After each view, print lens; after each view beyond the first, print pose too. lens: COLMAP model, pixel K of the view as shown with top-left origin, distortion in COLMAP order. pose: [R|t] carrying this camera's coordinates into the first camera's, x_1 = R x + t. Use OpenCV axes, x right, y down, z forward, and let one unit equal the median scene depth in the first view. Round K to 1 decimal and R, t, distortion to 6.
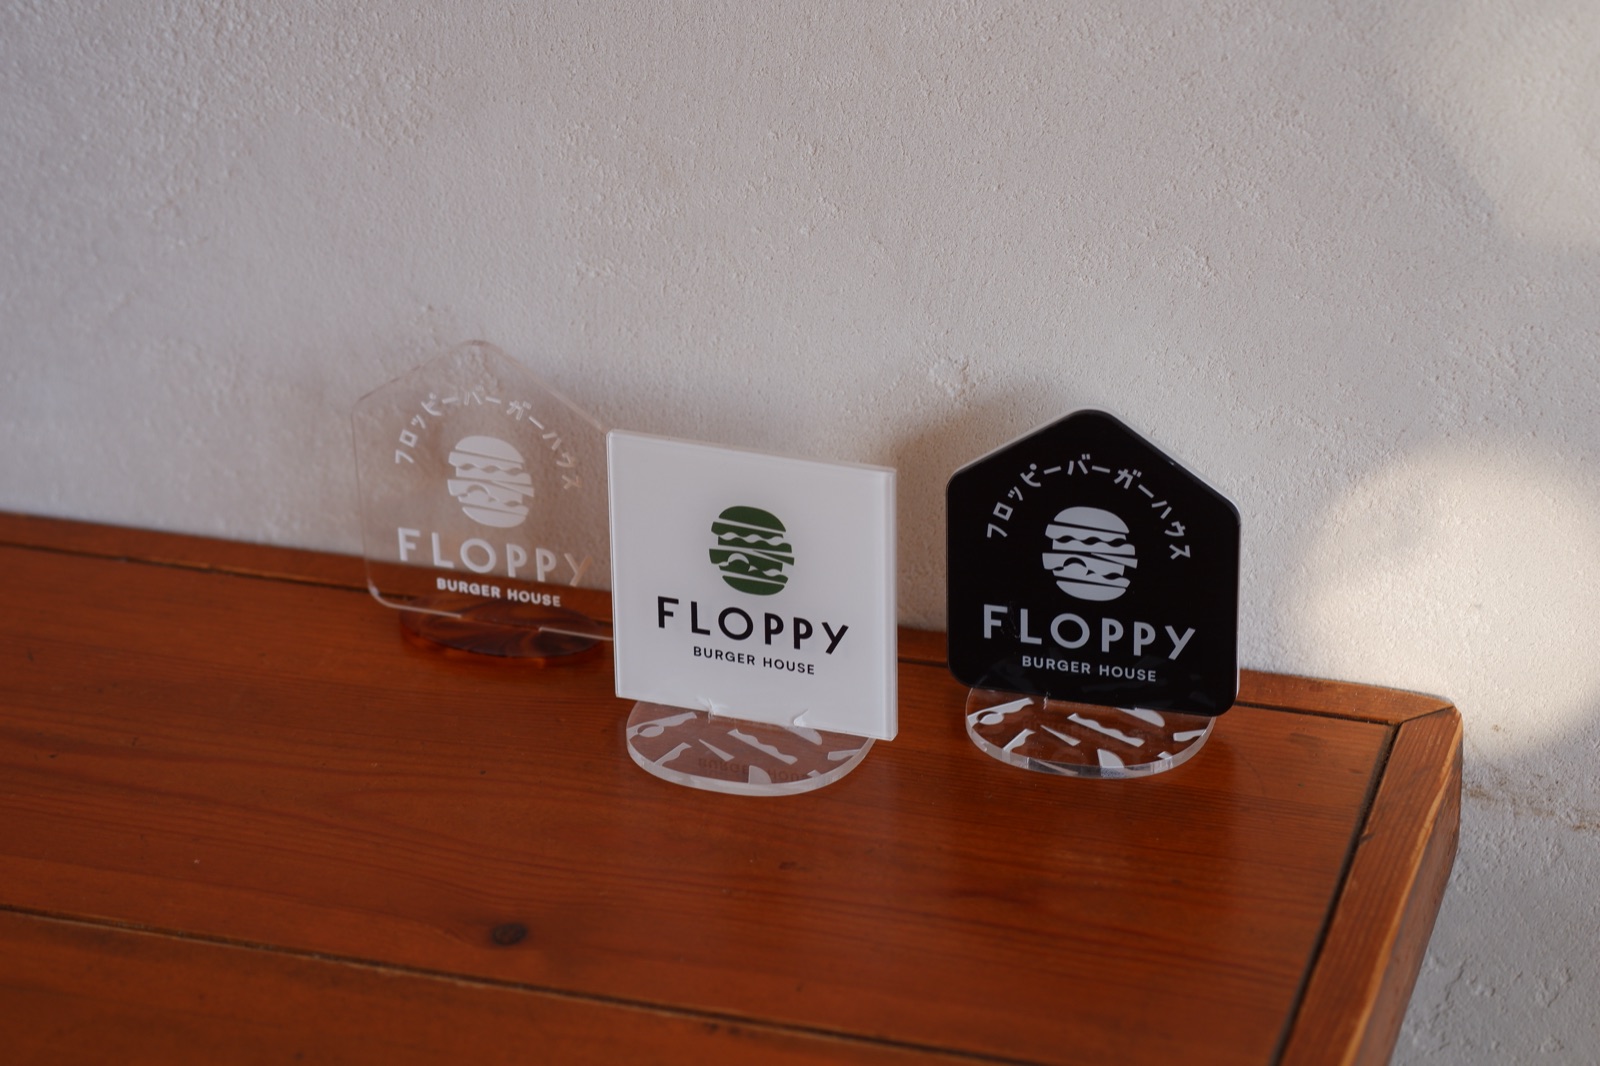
lens RADIAL K [[4792.8, 0, 806.2], [0, 4792.8, 547.8], [0, 0, 1]] dist [0.160715, 0.000000]
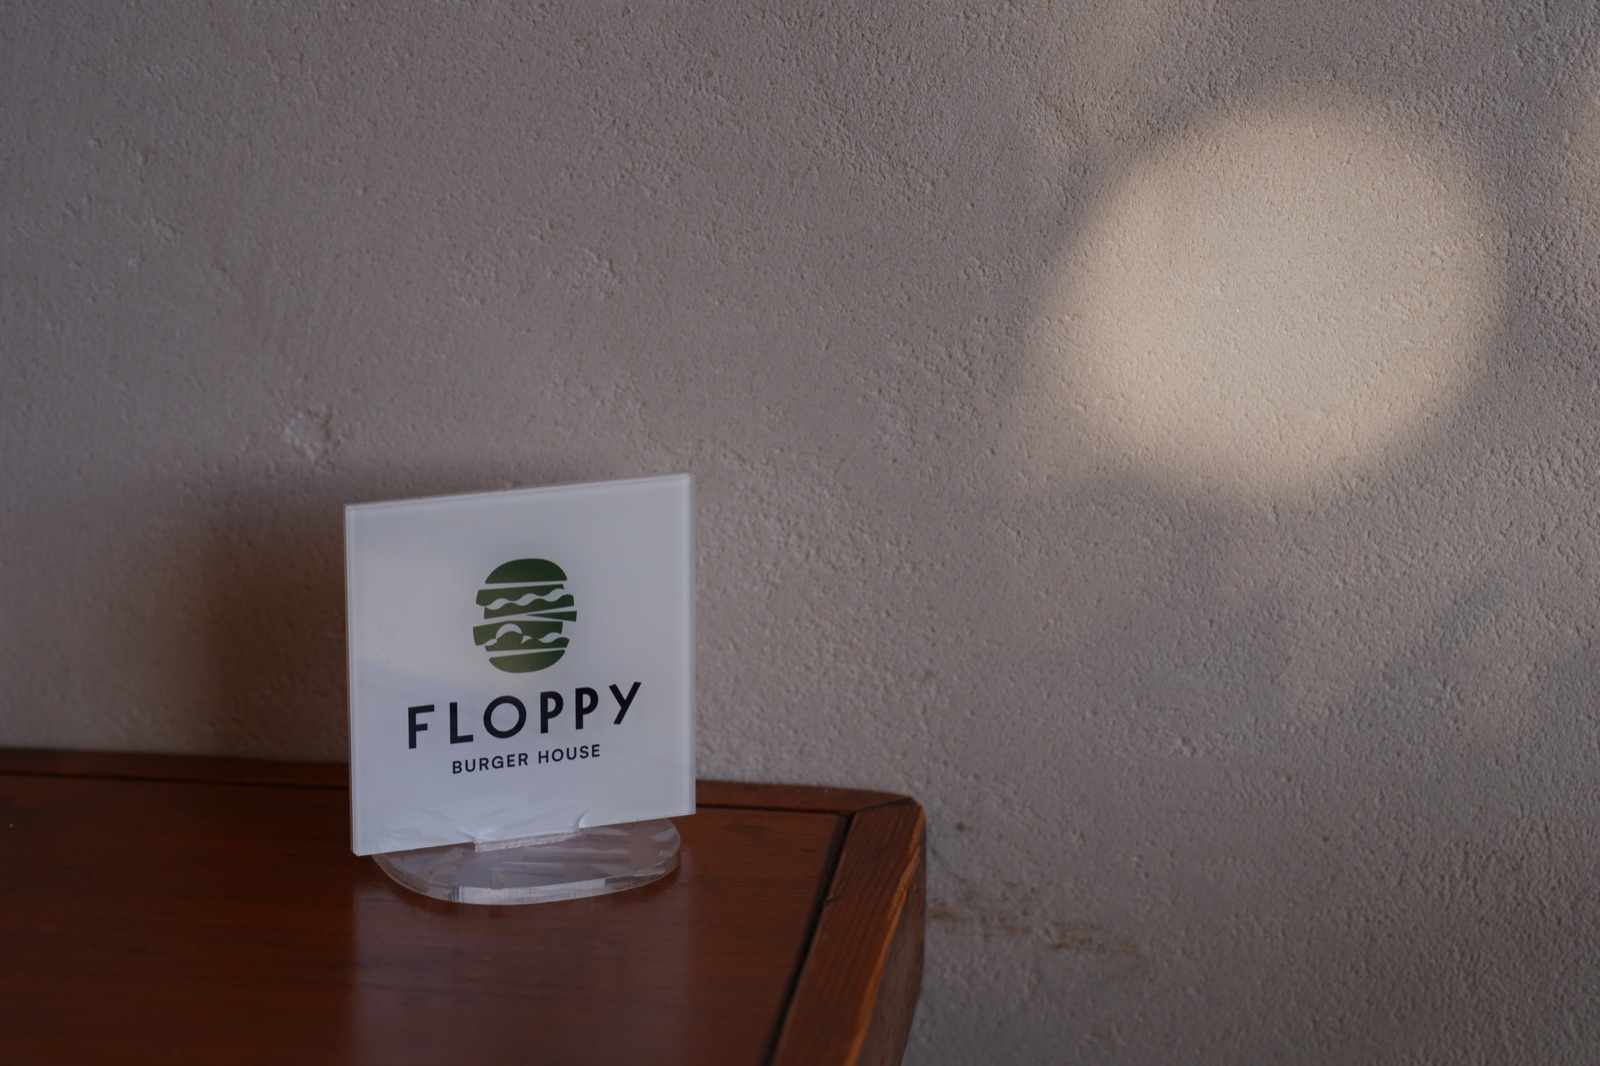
lens RADIAL K [[4792.8, 0, 793.6], [0, 4792.8, 517.2], [0, 0, 1]] dist [0.160715, 0.000000]
pose [[0.985188, -0.012950, 0.170987, -0.031748], [0.052261, 0.972382, -0.227471, 0.179762], [-0.163319, 0.233038, 0.958655, 0.175575]]
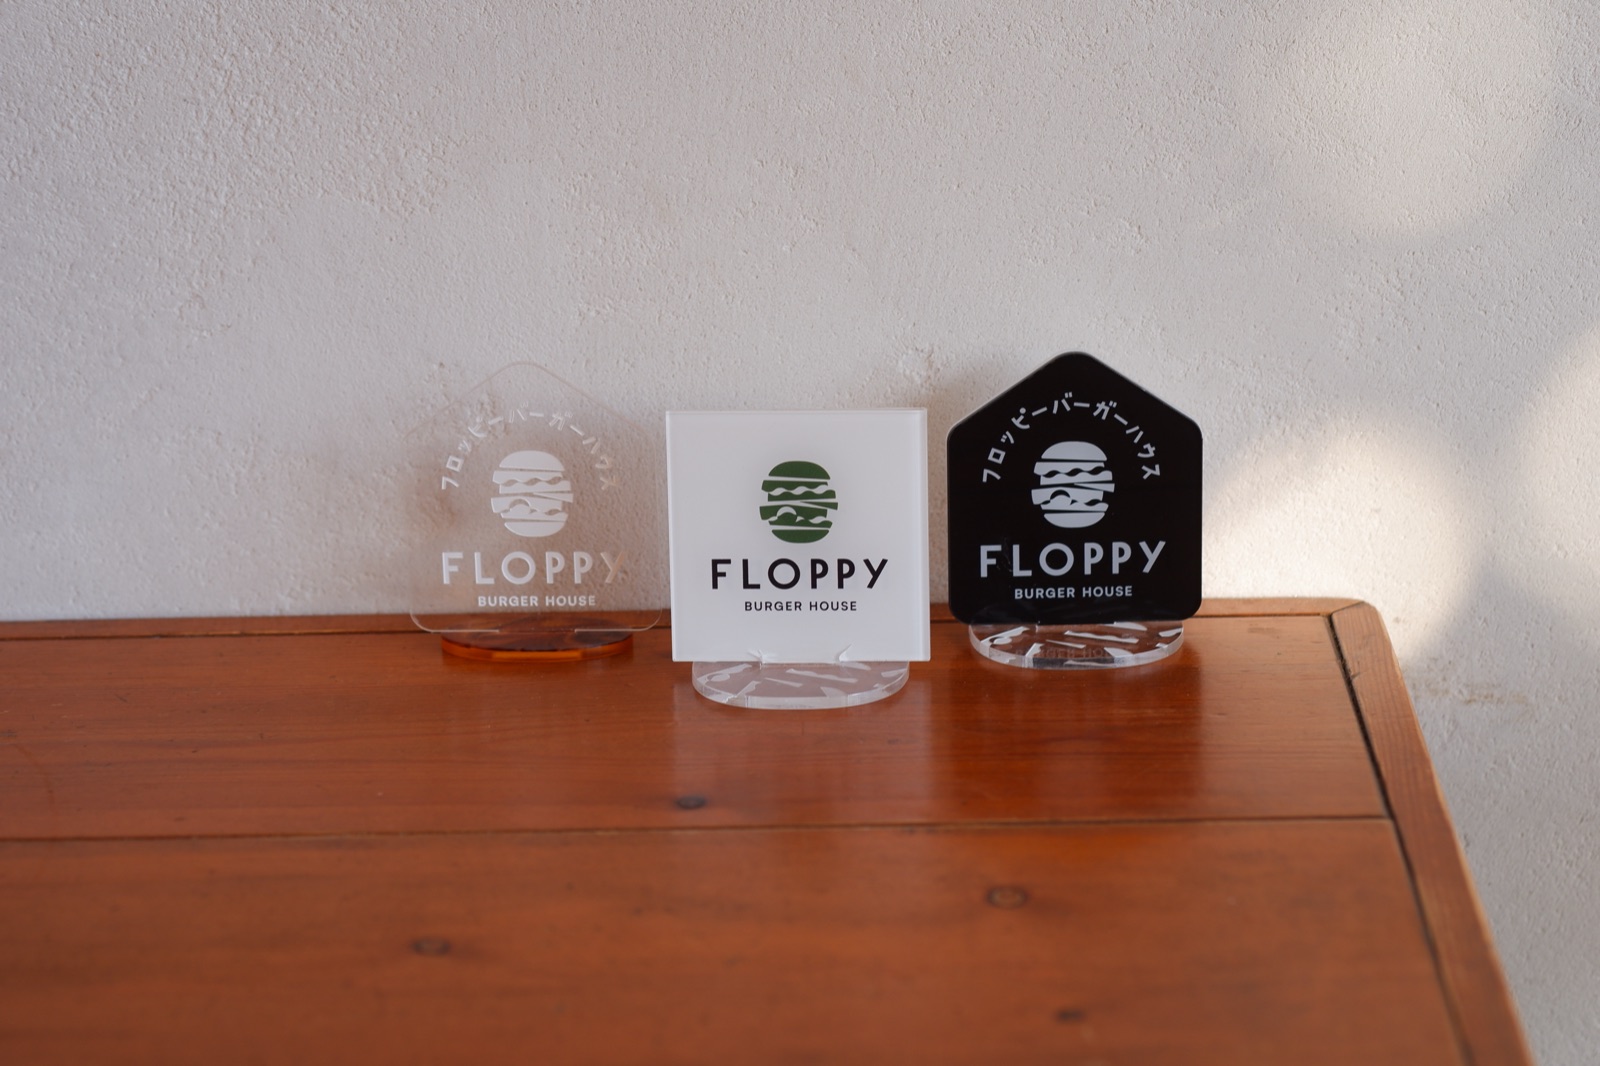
lens RADIAL K [[4792.8, 0, 842.9], [0, 4792.8, 527.6], [0, 0, 1]] dist [0.160715, 0.000000]
pose [[0.958374, -0.081921, 0.273509, -0.314027], [0.136172, 0.973130, -0.185674, 0.220002], [-0.250949, 0.215190, 0.943779, -0.087779]]
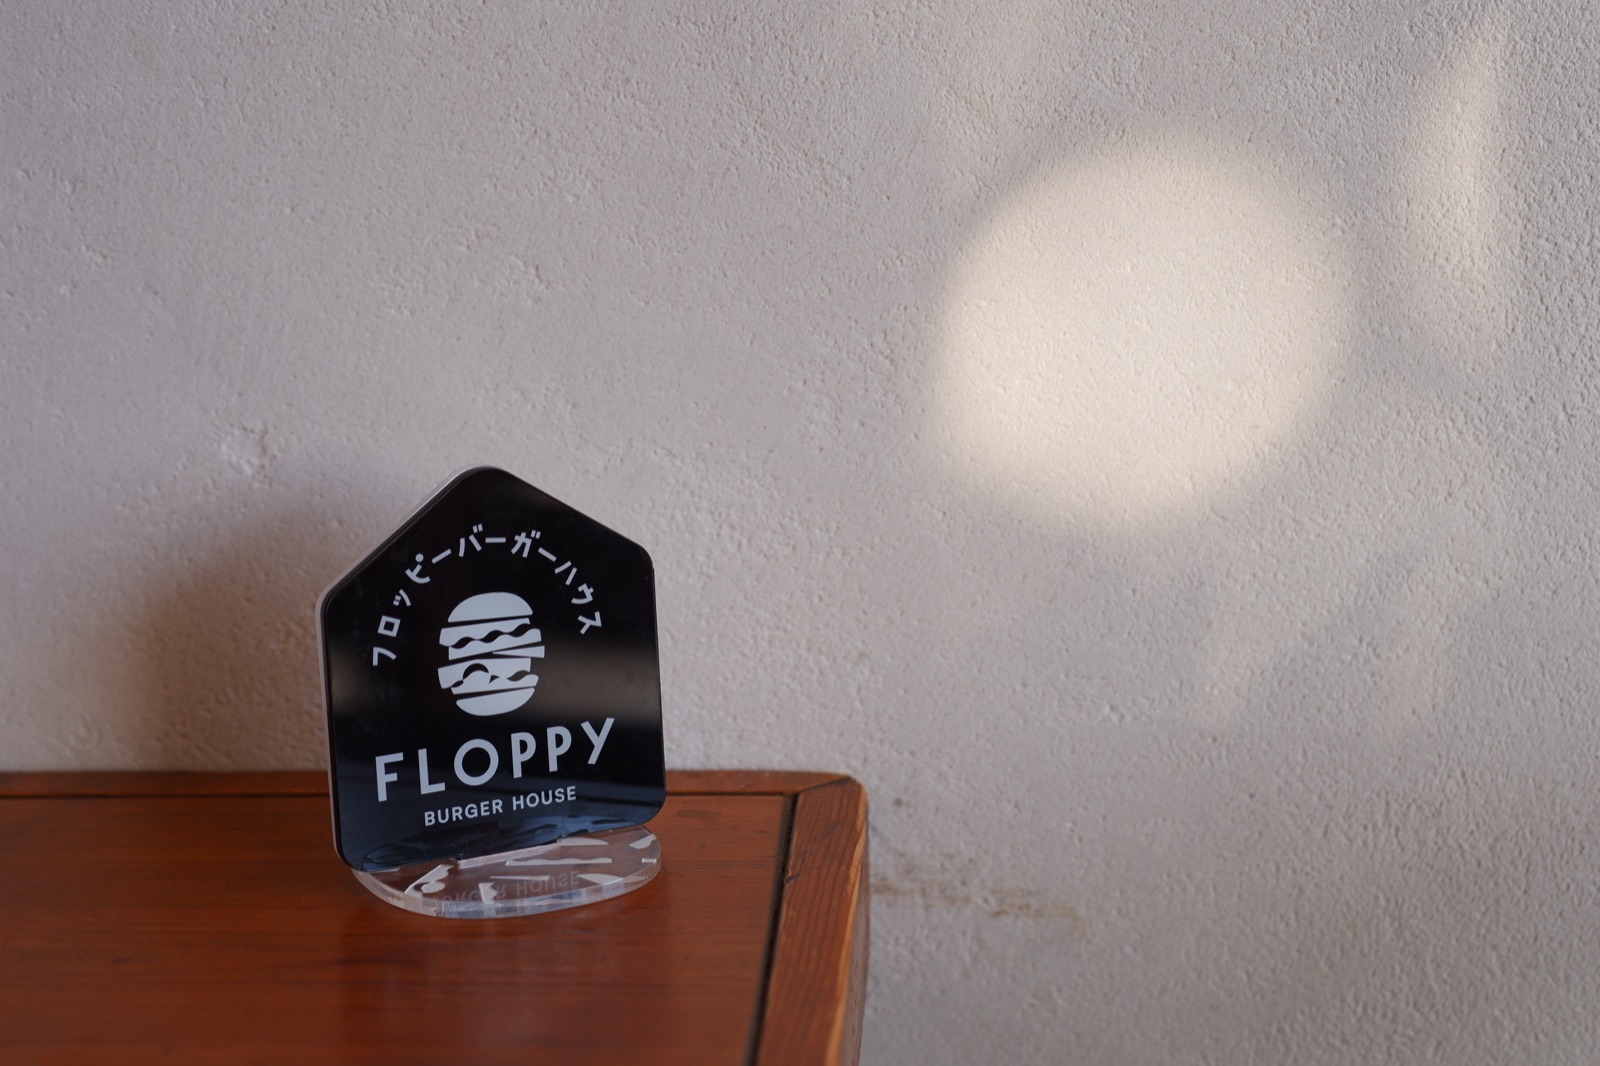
lens RADIAL K [[4792.8, 0, 796.4], [0, 4792.8, 517.8], [0, 0, 1]] dist [0.160715, 0.000000]
pose [[0.971945, -0.058442, 0.227830, -0.073156], [0.111170, 0.967760, -0.226014, 0.186828], [-0.207276, 0.245001, 0.947107, 0.161007]]
